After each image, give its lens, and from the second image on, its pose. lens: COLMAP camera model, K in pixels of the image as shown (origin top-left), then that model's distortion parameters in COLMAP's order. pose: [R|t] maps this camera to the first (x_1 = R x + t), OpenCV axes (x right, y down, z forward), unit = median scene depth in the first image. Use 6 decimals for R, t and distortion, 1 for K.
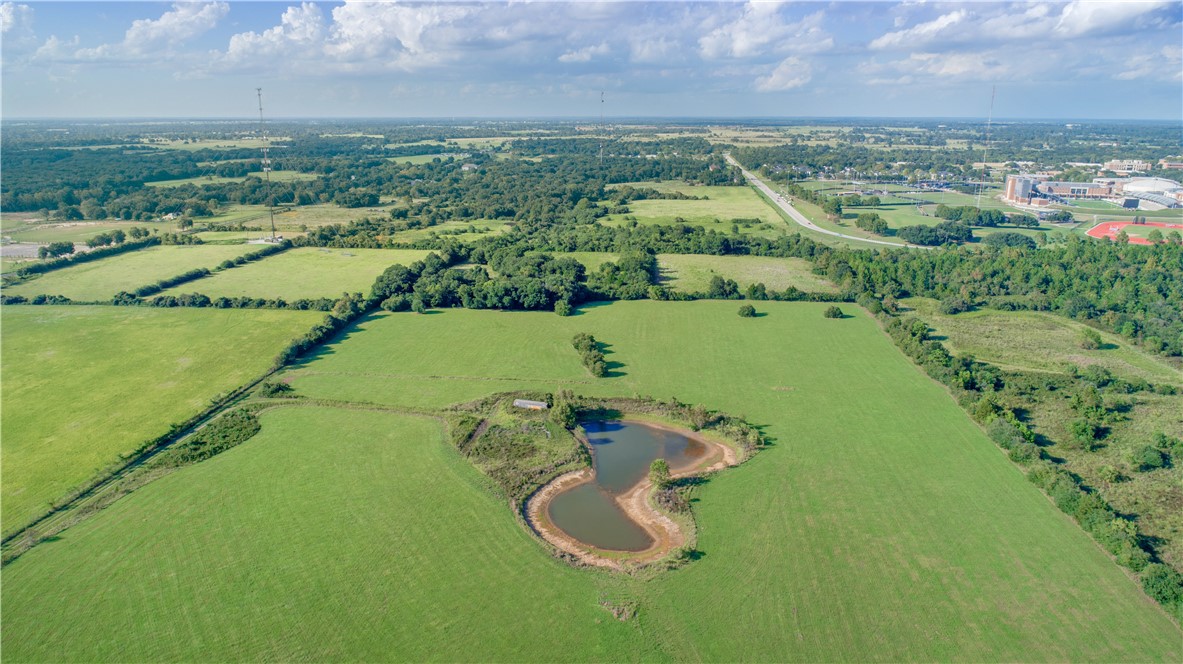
lens RADIAL K [[793.3, 0, 598.0], [0, 793.3, 331.5], [0, 0, 1]] dist [-0.004315, -0.001112]
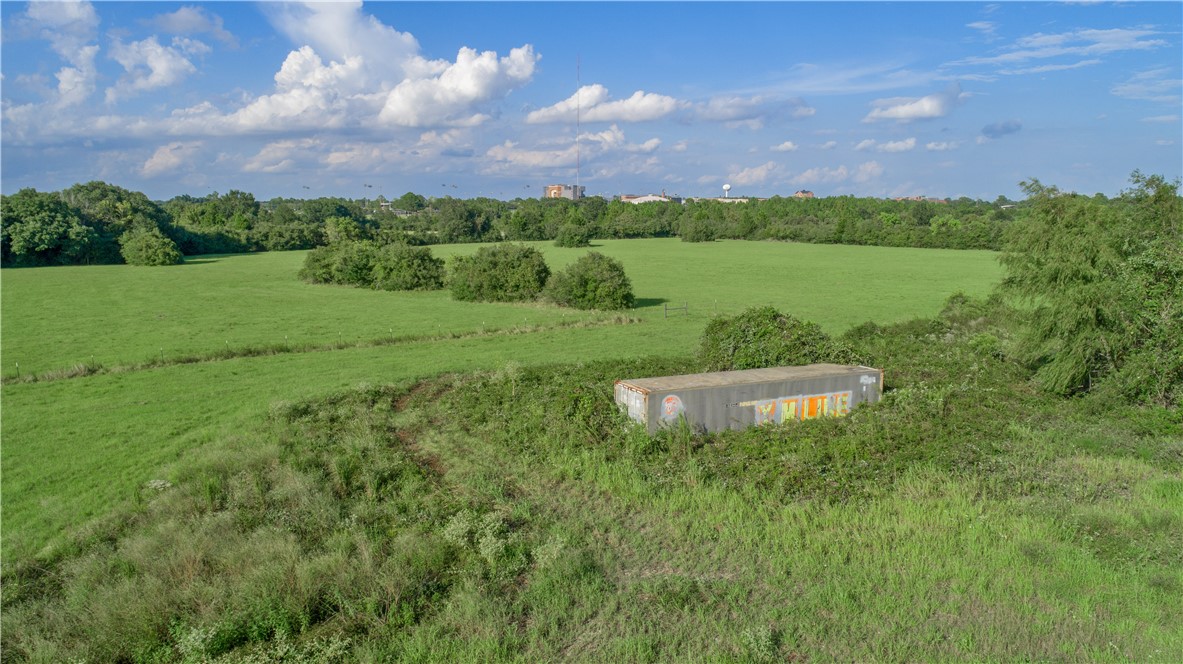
lens RADIAL K [[793.3, 0, 592.4], [0, 793.3, 323.3], [0, 0, 1]] dist [-0.004315, -0.001112]
pose [[0.769002, -0.098967, 0.631539, -0.177635], [0.171789, 0.983595, -0.055044, 0.083558], [-0.615731, 0.150820, 0.773388, 0.924359]]
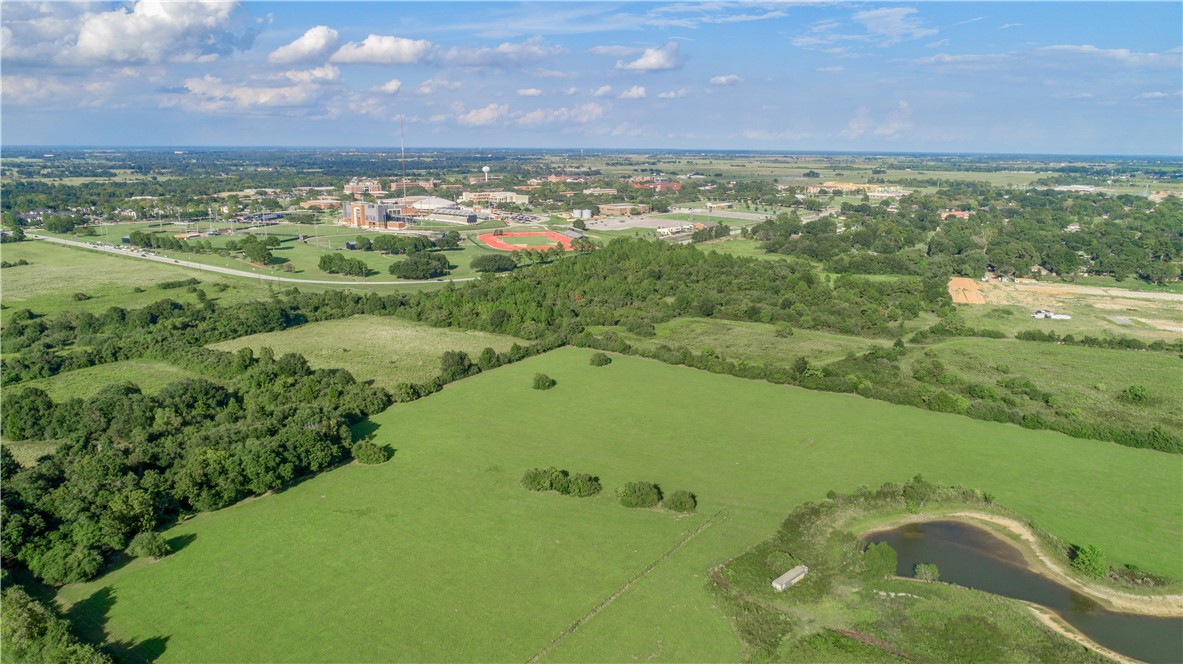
lens RADIAL K [[793.3, 0, 595.7], [0, 793.3, 340.3], [0, 0, 1]] dist [-0.004315, -0.001112]
pose [[0.515218, -0.206778, 0.831741, -0.684831], [0.224437, 0.969145, 0.101911, -0.207391], [-0.827150, 0.134167, 0.545730, 0.746084]]
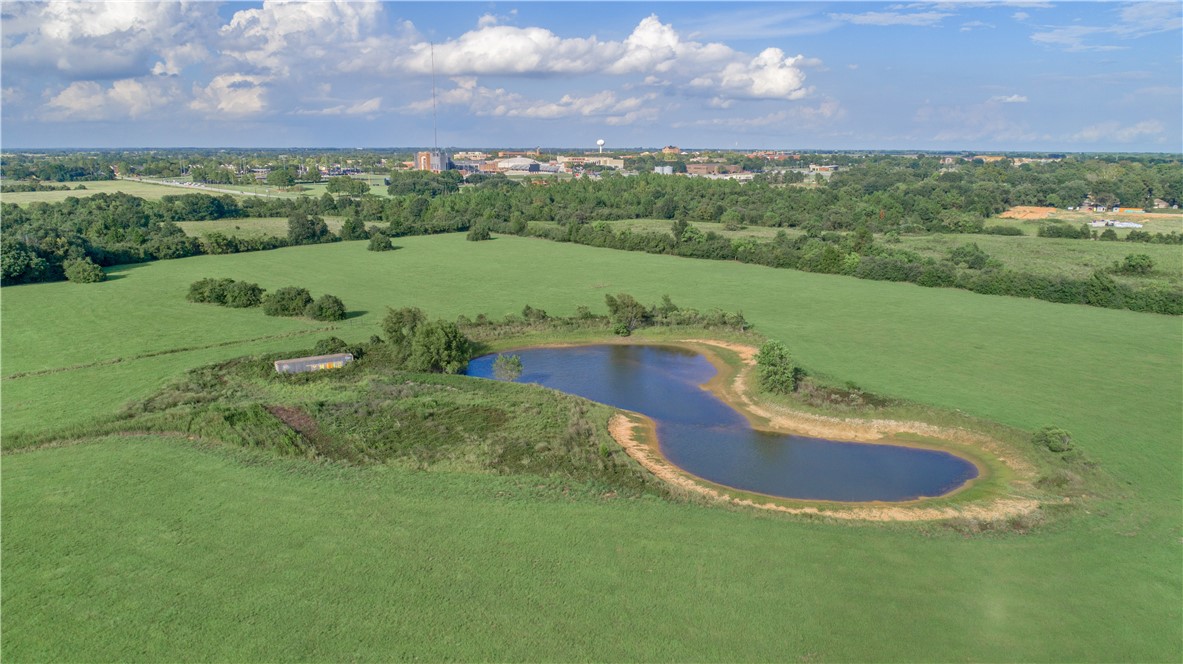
lens RADIAL K [[793.3, 0, 588.1], [0, 793.3, 326.0], [0, 0, 1]] dist [-0.004315, -0.001112]
pose [[0.685737, -0.167144, 0.708398, -0.301271], [0.198665, 0.979301, 0.038753, 0.084387], [-0.700212, 0.114159, 0.704749, 0.558993]]
